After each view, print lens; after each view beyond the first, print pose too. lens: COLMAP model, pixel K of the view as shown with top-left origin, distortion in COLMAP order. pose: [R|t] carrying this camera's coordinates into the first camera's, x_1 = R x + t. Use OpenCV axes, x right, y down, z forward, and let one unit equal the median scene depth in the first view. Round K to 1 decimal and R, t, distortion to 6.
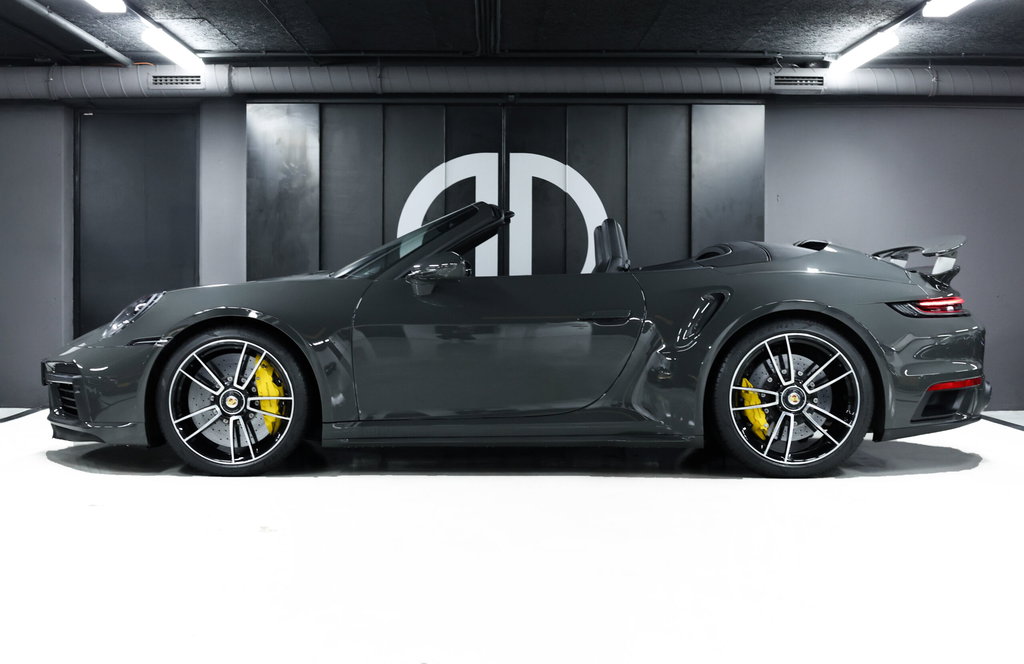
lens RADIAL K [[1514.4, 0, 512.0], [0, 1514.4, 332.0], [0, 0, 1]] dist [-0.026181, -0.016652]
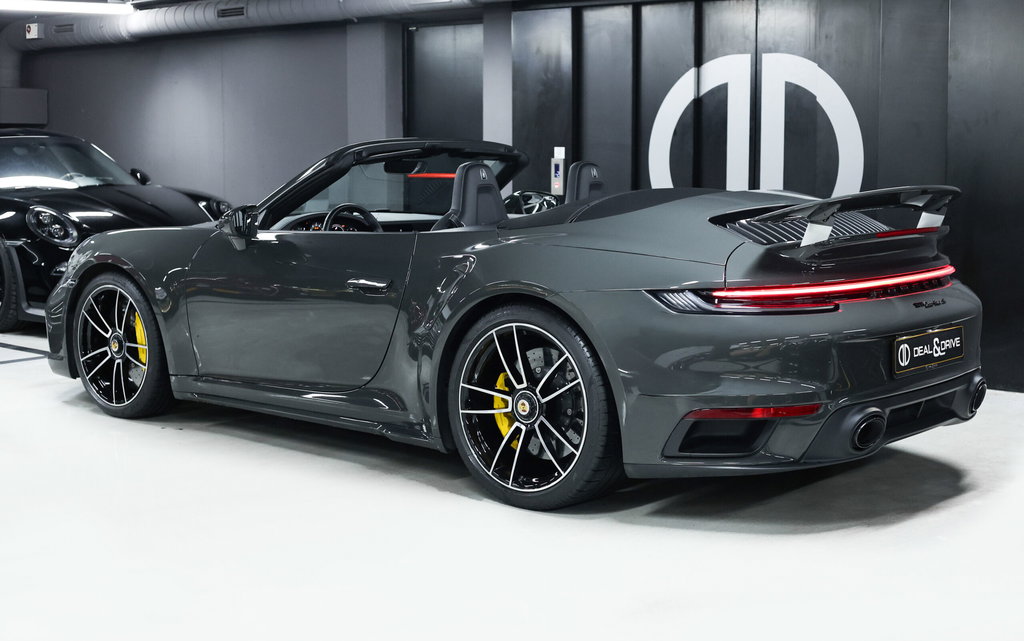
lens RADIAL K [[1550.0, 0, 512.0], [0, 1550.0, 320.5], [0, 0, 1]] dist [-0.065081, -0.076662]
pose [[0.731491, 0.079984, -0.677143, 0.714909], [-0.019630, 0.995155, 0.096341, -0.076355], [0.681568, -0.057180, 0.729517, 0.418922]]
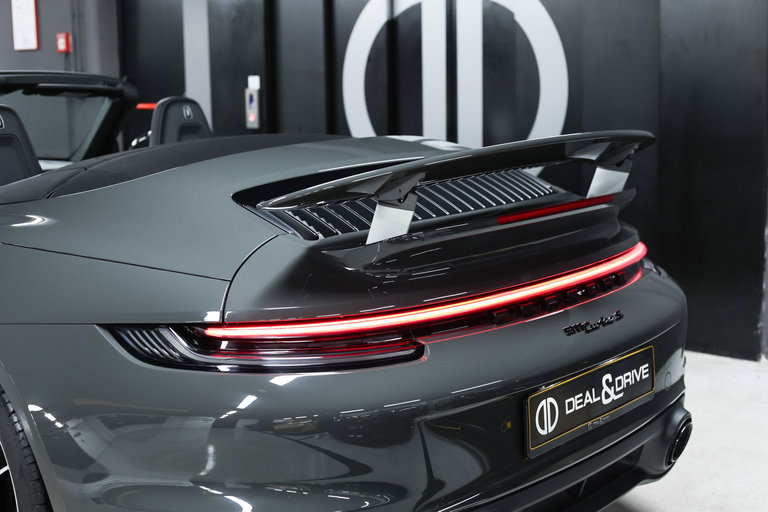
lens RADIAL K [[1144.0, 0, 384.0], [0, 1144.0, 256.0], [0, 0, 1]] dist [-0.088459, -0.015770]
pose [[0.733459, 0.098987, -0.672487, 0.529311], [-0.002950, 0.989794, 0.142476, -0.086035], [0.679727, -0.102517, 0.726266, 0.833579]]
